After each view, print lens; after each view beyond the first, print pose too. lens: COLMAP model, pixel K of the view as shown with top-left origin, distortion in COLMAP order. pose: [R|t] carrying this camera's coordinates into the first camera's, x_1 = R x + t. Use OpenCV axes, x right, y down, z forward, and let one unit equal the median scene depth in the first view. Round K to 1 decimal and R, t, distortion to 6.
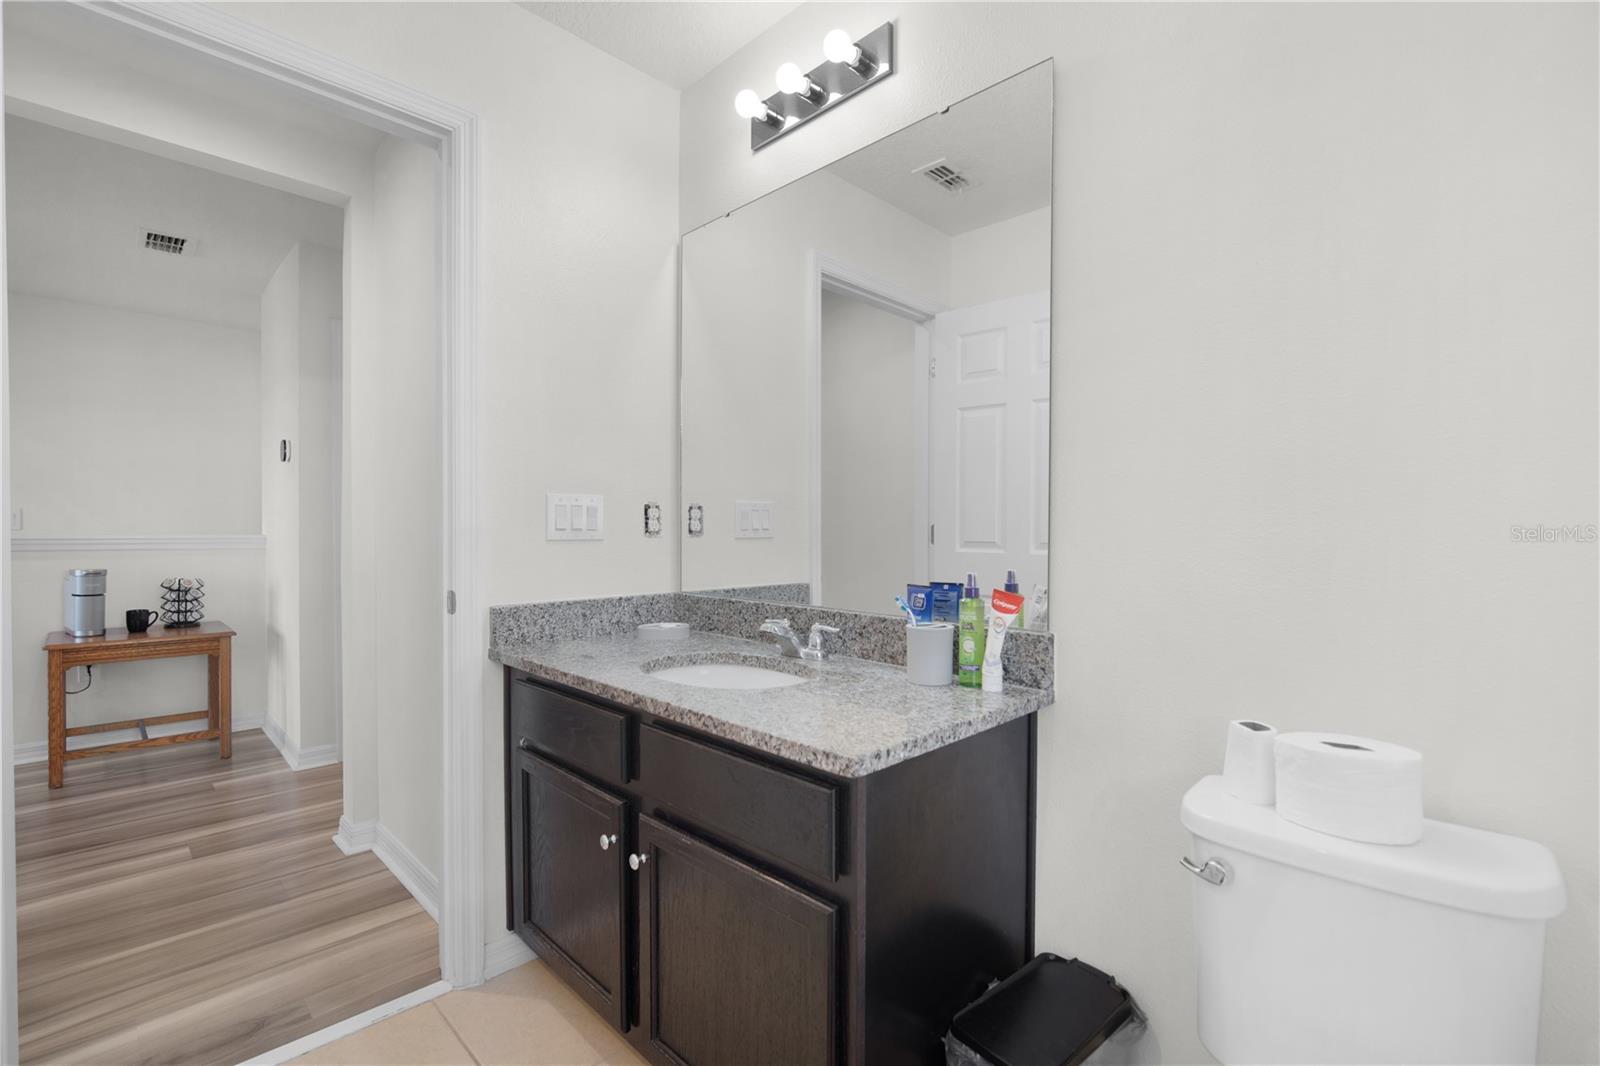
lens RADIAL K [[717.4, 0, 787.1], [0, 717.4, 534.0], [0, 0, 1]] dist [-0.013069, 0.001431]
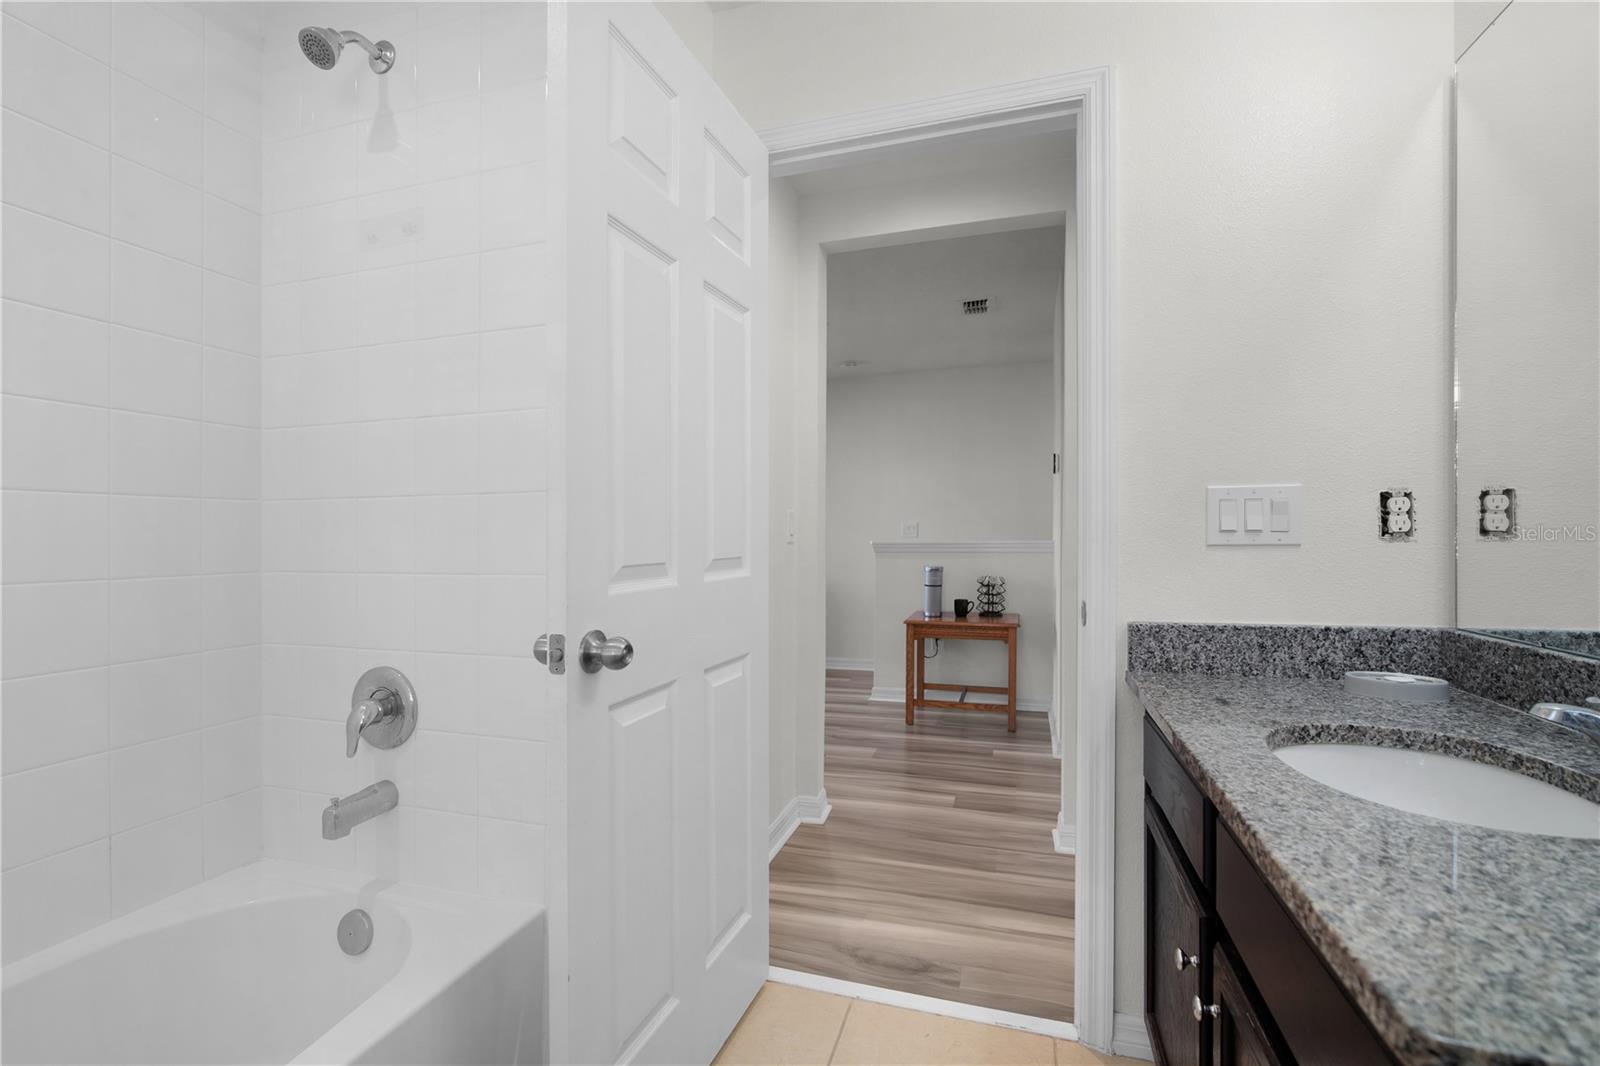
lens RADIAL K [[717.4, 0, 787.1], [0, 717.4, 534.0], [0, 0, 1]] dist [-0.013069, 0.001431]
pose [[0.456828, -0.011477, -0.889481, 0.136856], [0.004711, 0.999934, -0.010483, 0.002219], [0.889543, 0.000598, 0.456852, 0.201275]]
